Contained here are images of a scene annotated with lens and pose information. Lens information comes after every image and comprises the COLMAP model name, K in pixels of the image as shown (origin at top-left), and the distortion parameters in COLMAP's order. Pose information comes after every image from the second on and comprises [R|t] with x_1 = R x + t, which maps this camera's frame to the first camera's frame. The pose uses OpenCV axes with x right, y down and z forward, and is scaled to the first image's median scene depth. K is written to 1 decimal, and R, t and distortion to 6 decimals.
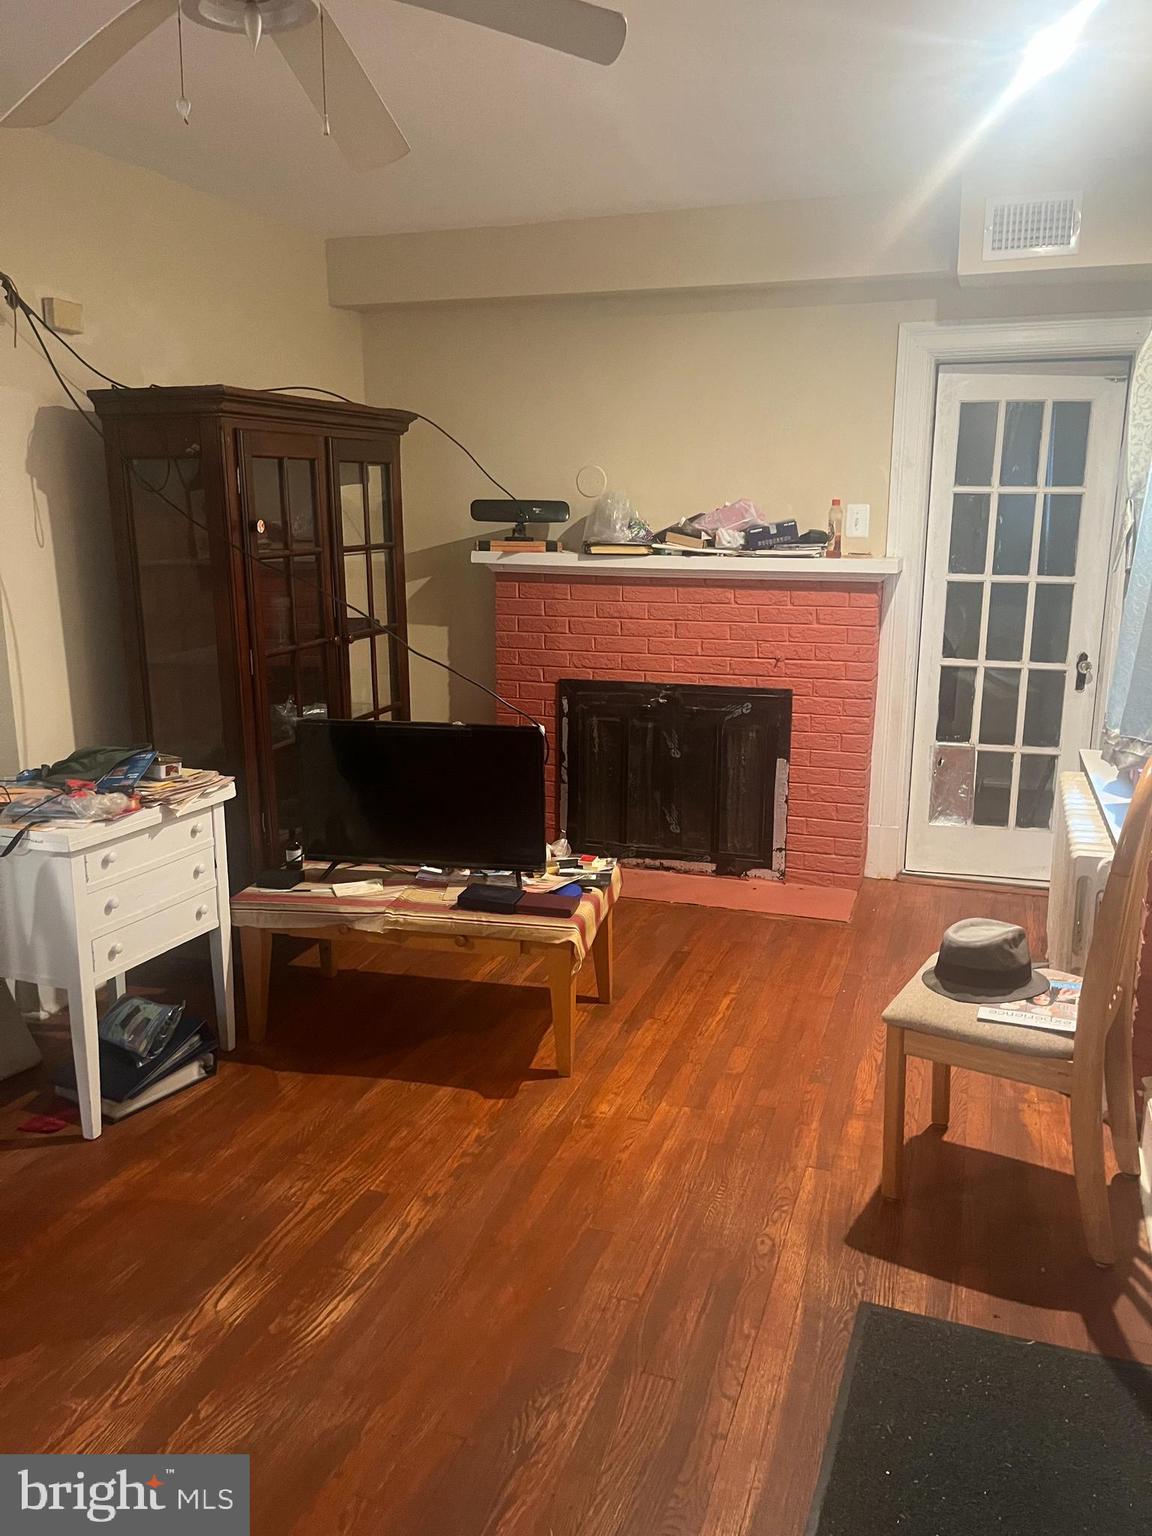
lens RADIAL K [[1187.4, 0, 578.2], [0, 1187.4, 765.4], [0, 0, 1]] dist [0.025272, -0.065175]
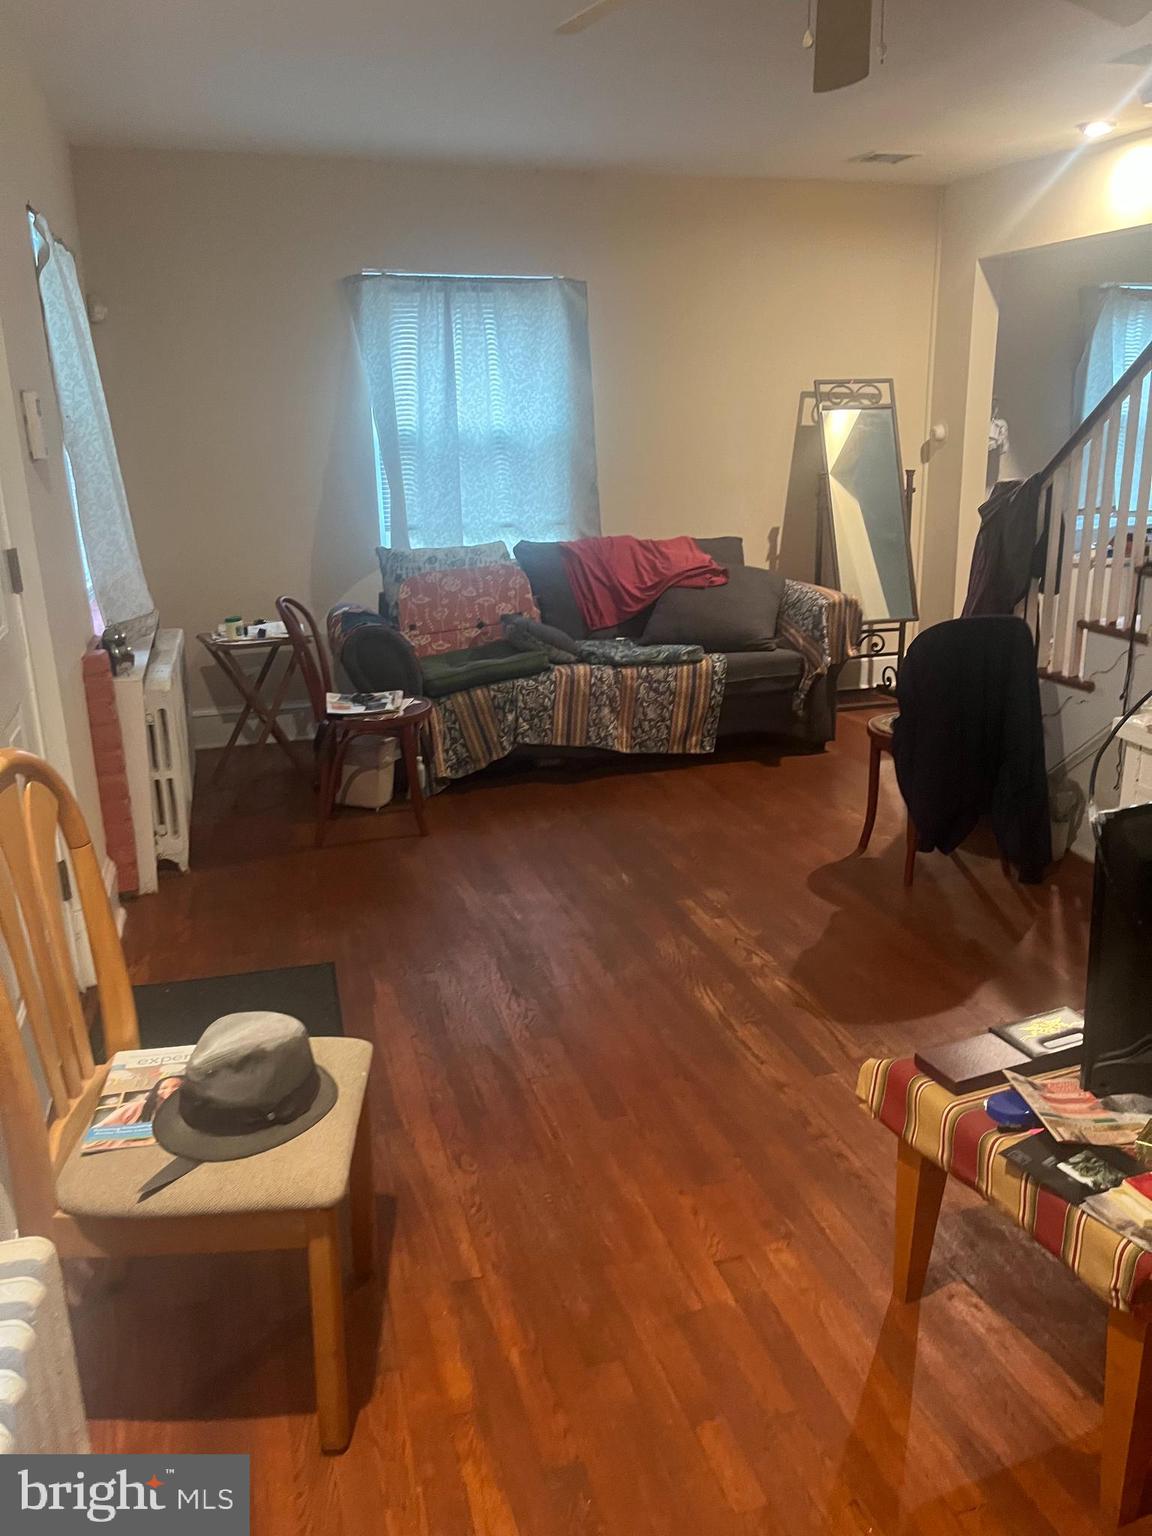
lens RADIAL K [[1187.4, 0, 579.5], [0, 1187.4, 772.1], [0, 0, 1]] dist [0.025272, -0.065175]
pose [[-0.816778, 0.163281, -0.553365, 0.547114], [-0.115849, 0.893170, 0.434542, -0.304239], [0.565202, 0.419031, -0.710606, 1.549404]]
